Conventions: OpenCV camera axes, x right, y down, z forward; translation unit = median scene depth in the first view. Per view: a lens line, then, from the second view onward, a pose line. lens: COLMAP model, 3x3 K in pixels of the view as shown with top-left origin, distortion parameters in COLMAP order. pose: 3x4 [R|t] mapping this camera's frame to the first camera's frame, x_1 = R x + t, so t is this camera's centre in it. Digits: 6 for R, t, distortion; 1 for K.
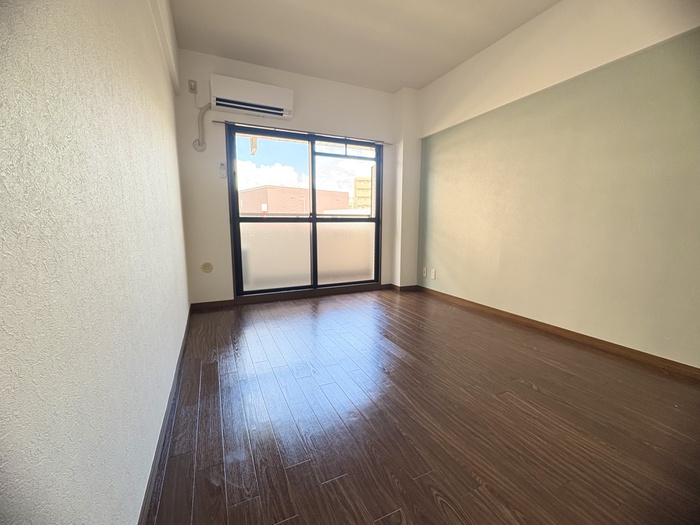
lens RADIAL K [[294.4, 0, 347.9], [0, 294.4, 264.7], [0, 0, 1]] dist [-0.002785, 0.000475]
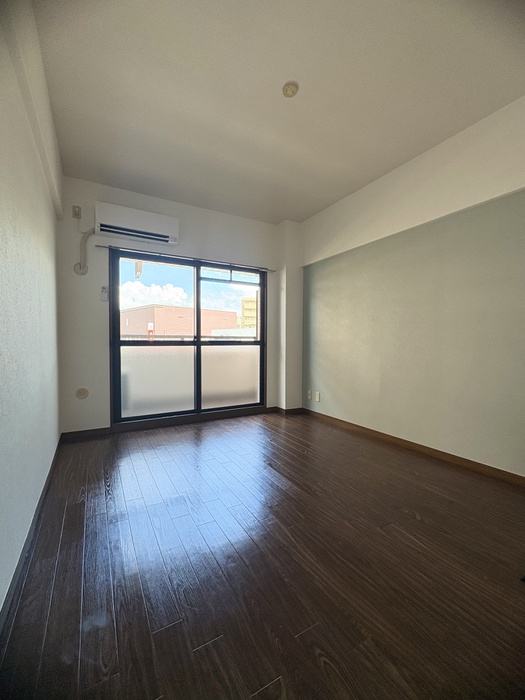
lens RADIAL K [[294.4, 0, 261.4], [0, 294.4, 351.3], [0, 0, 1]] dist [-0.002785, 0.000475]
pose [[0.996287, 0.000806, 0.086095, 0.014155], [0.008523, 0.994122, -0.107933, -0.019482], [-0.085675, 0.108266, 0.990423, 0.002710]]
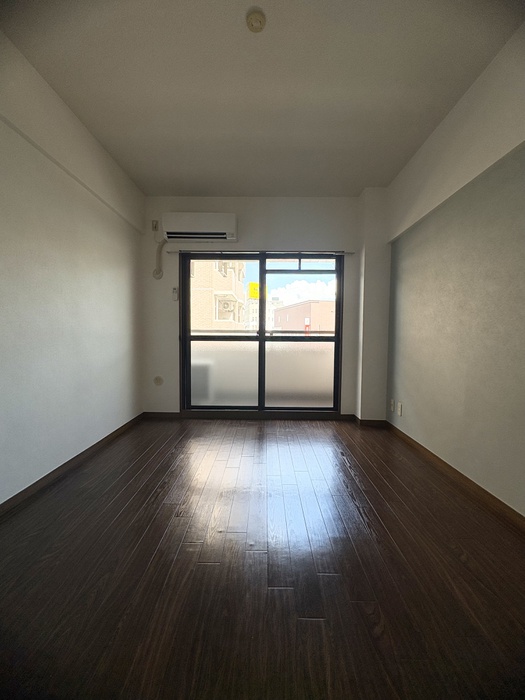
lens RADIAL K [[294.4, 0, 263.6], [0, 294.4, 351.4], [0, 0, 1]] dist [-0.002785, 0.000475]
pose [[0.903219, 0.032051, -0.427981, 0.374900], [-0.069429, 0.994984, -0.072011, -0.051320], [0.423527, 0.094756, 0.900914, 0.171233]]
